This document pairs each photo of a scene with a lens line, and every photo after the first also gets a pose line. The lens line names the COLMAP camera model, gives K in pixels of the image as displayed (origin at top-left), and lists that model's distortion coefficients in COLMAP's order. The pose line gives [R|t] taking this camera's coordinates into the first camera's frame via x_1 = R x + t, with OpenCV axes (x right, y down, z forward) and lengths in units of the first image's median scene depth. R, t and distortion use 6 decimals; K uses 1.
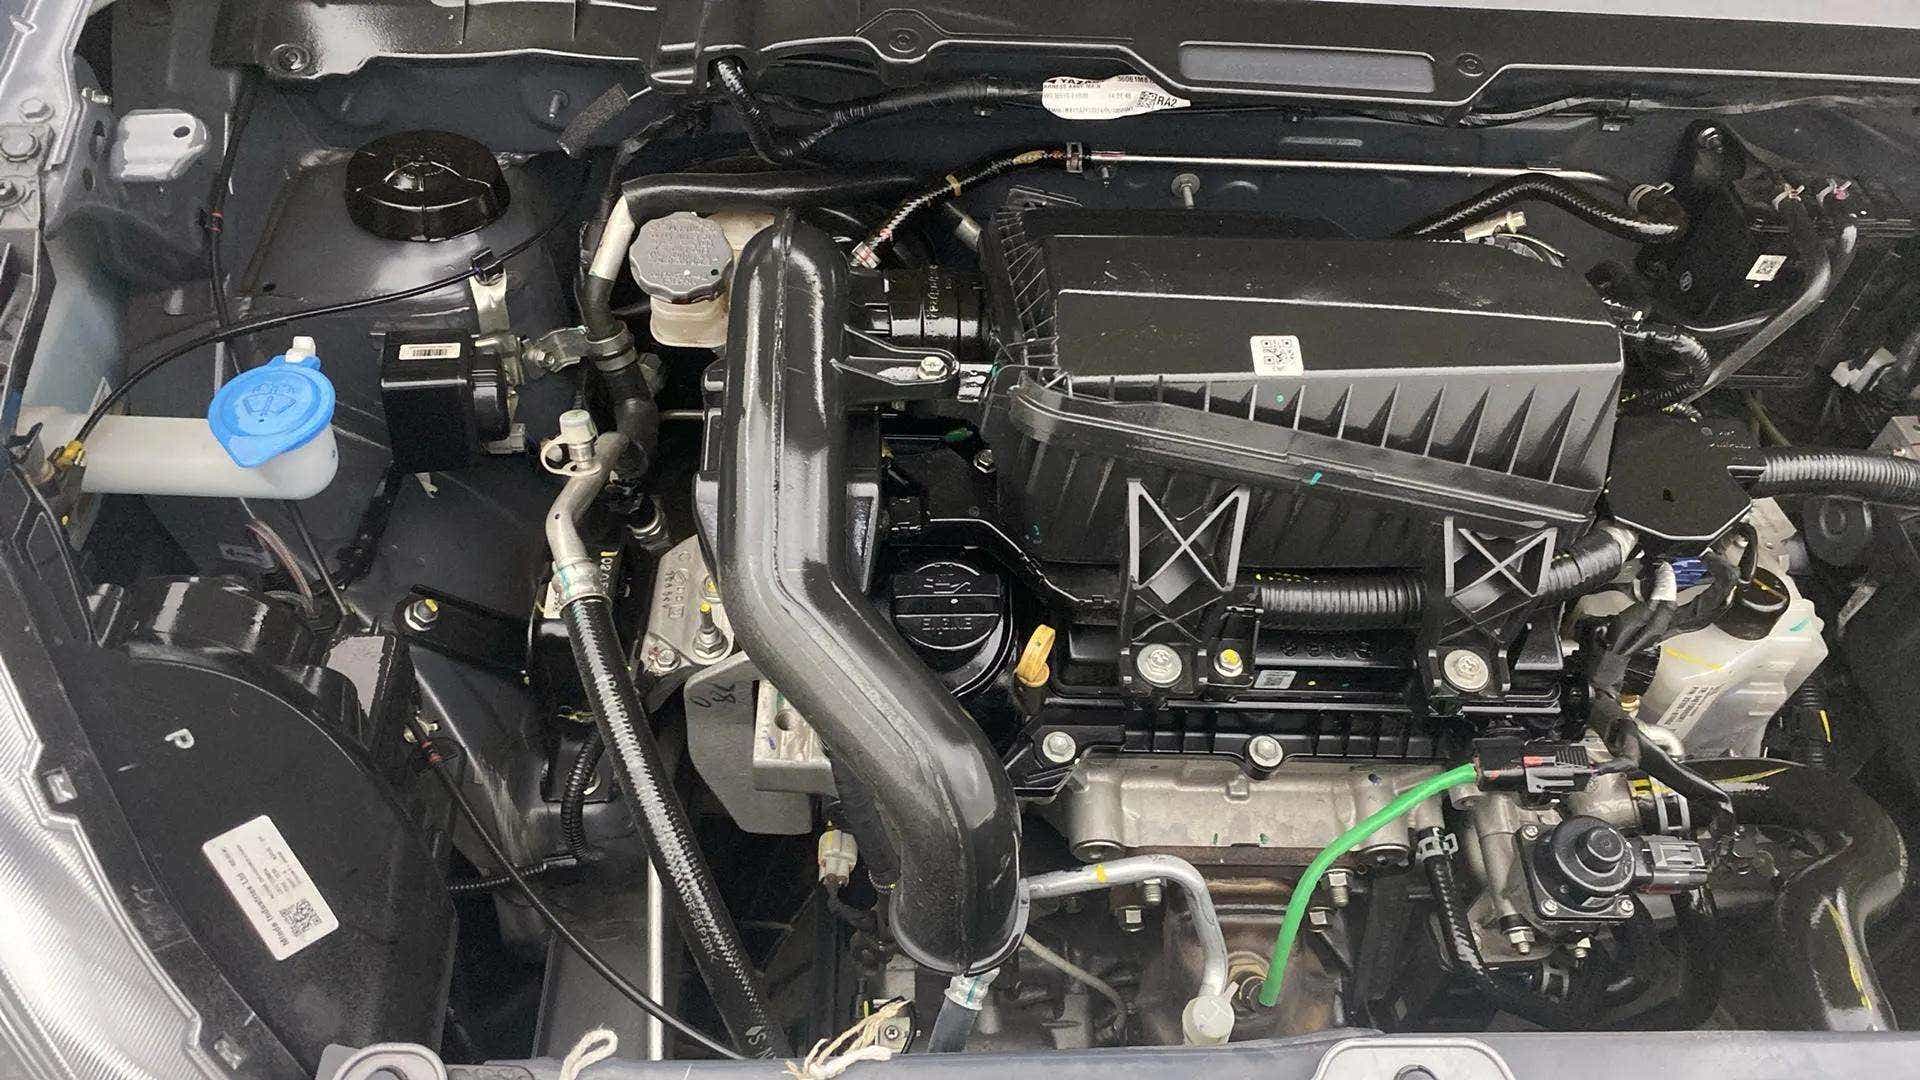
lens RADIAL K [[1367.8, 0, 948.7], [0, 1367.8, 502.1], [0, 0, 1]] dist [0.028738, -0.038098]
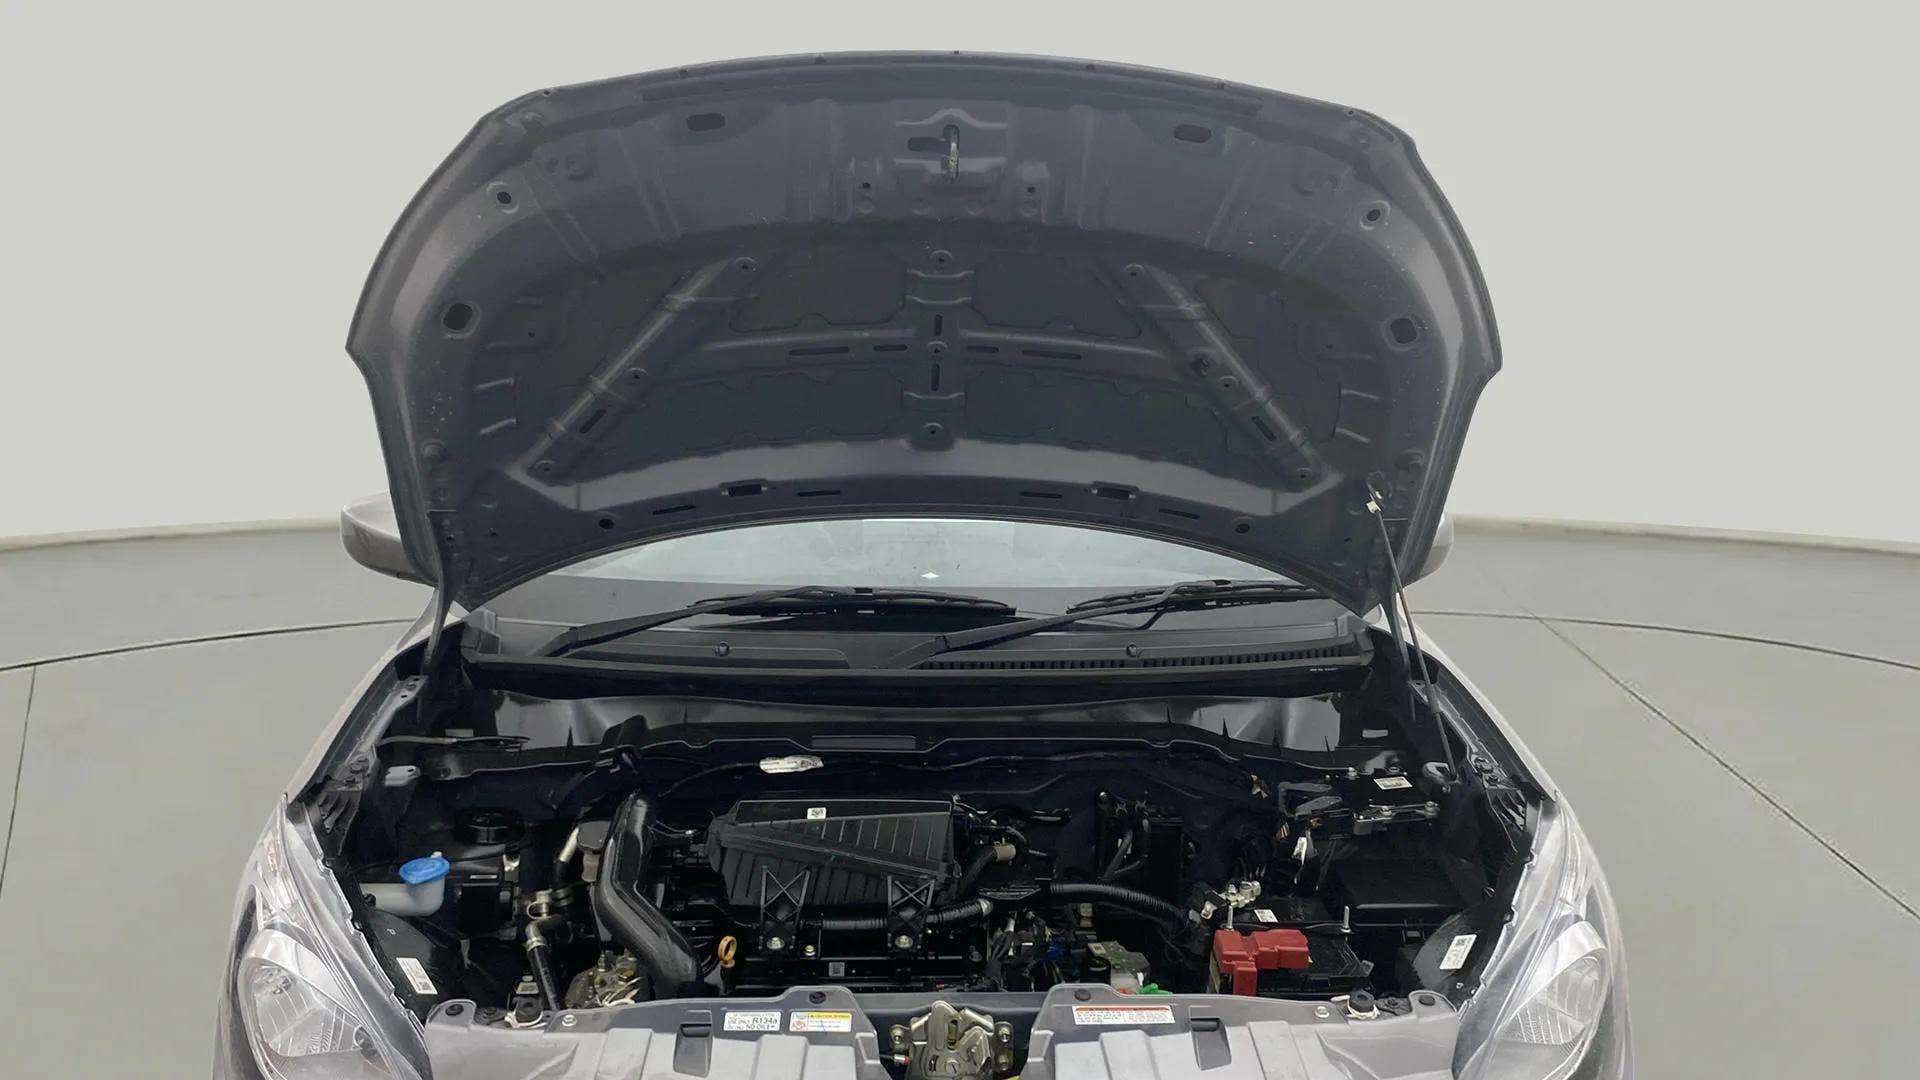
lens RADIAL K [[1367.8, 0, 945.9], [0, 1367.8, 536.2], [0, 0, 1]] dist [0.028738, -0.038098]
pose [[0.998702, -0.045236, 0.023395, 0.360510], [0.049971, 0.781835, -0.621480, 0.901734], [0.009822, 0.621842, 0.783081, -1.126148]]
